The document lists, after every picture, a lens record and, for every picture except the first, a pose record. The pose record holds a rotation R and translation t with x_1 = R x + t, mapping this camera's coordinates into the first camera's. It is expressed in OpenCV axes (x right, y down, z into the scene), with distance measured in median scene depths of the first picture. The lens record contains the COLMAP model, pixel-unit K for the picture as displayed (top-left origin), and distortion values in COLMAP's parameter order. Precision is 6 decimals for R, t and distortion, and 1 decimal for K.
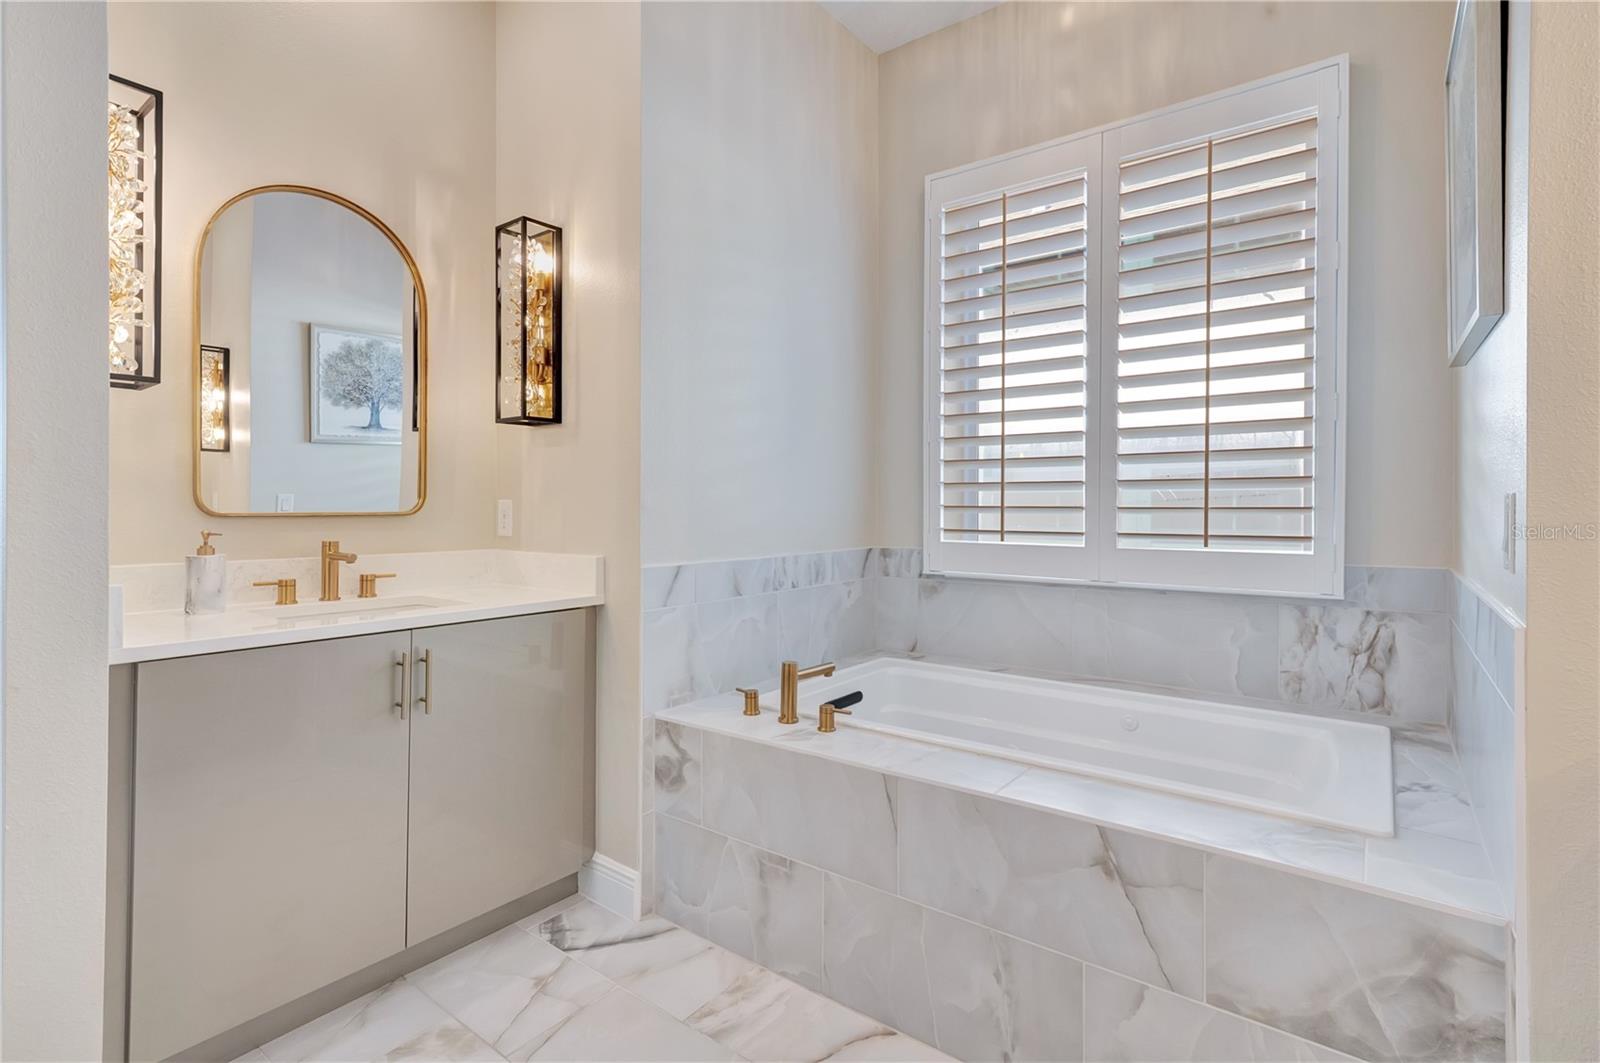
lens RADIAL K [[757.2, 0, 800.0], [0, 757.2, 531.5], [0, 0, 1]] dist [0.015141, -0.000627]
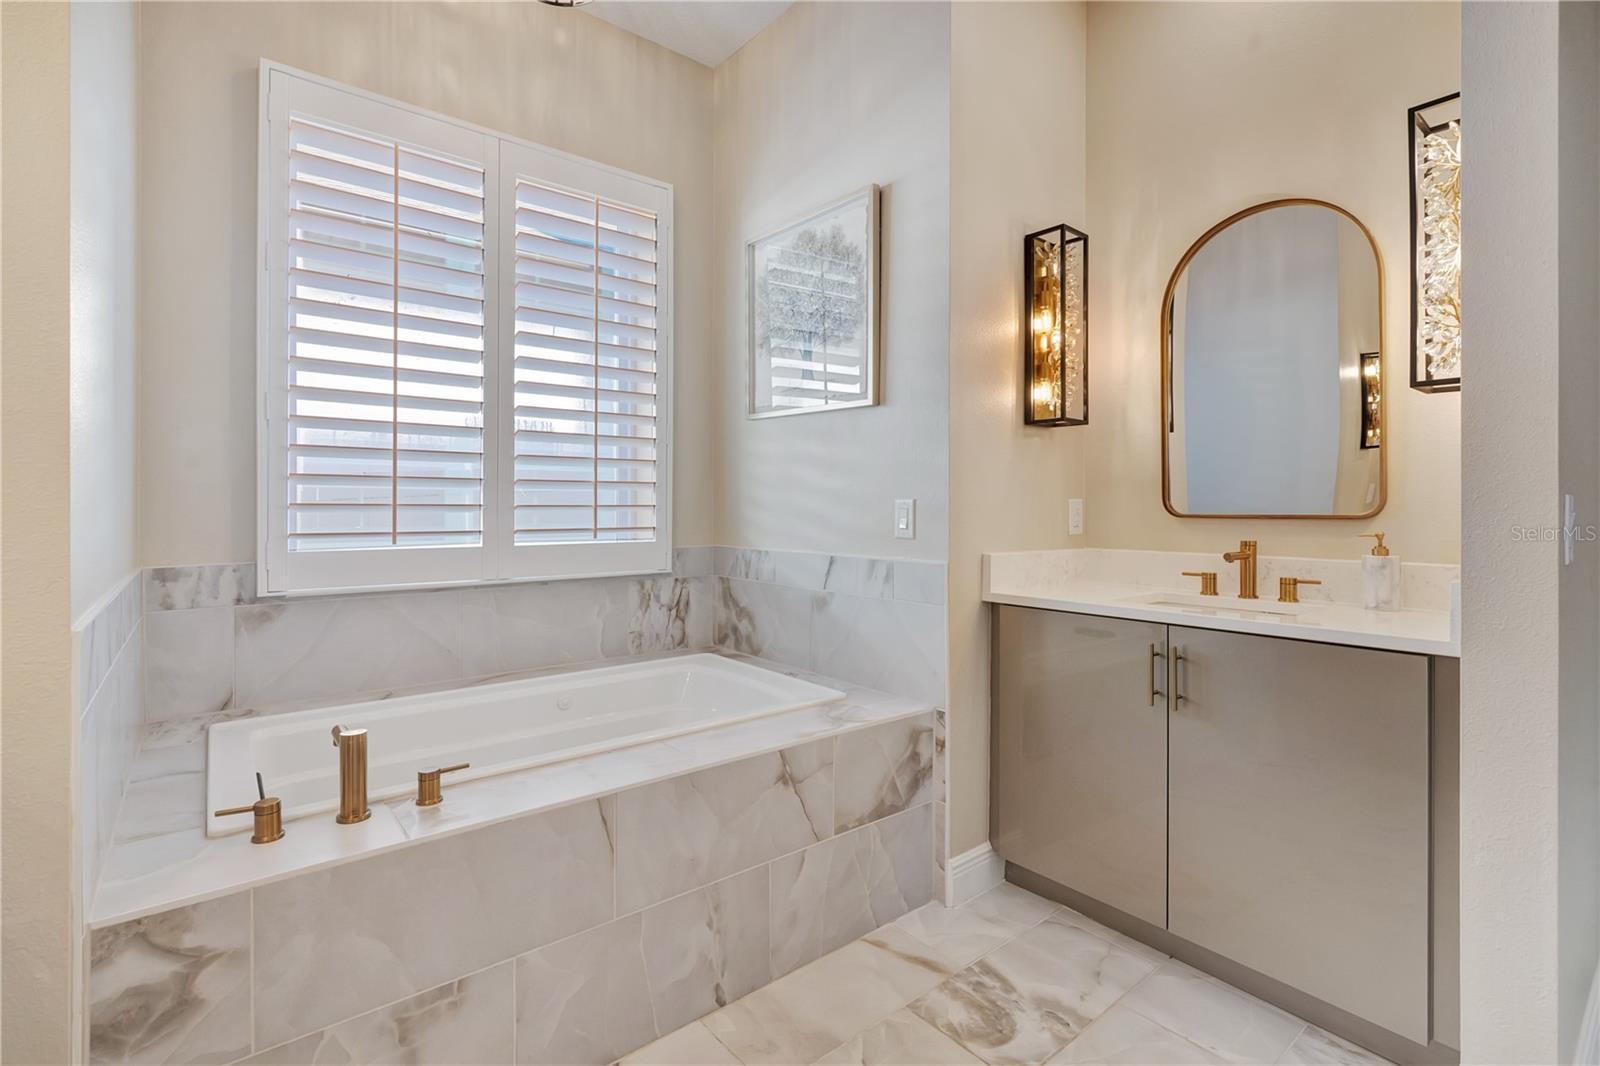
lens RADIAL K [[754.9, 0, 806.4], [0, 754.9, 523.1], [0, 0, 1]] dist [-0.003247, 0.000743]
pose [[0.237303, -0.025337, 0.971105, -0.544158], [0.030249, 0.999368, 0.018683, -0.017288], [-0.970965, 0.024941, 0.237920, 0.409042]]
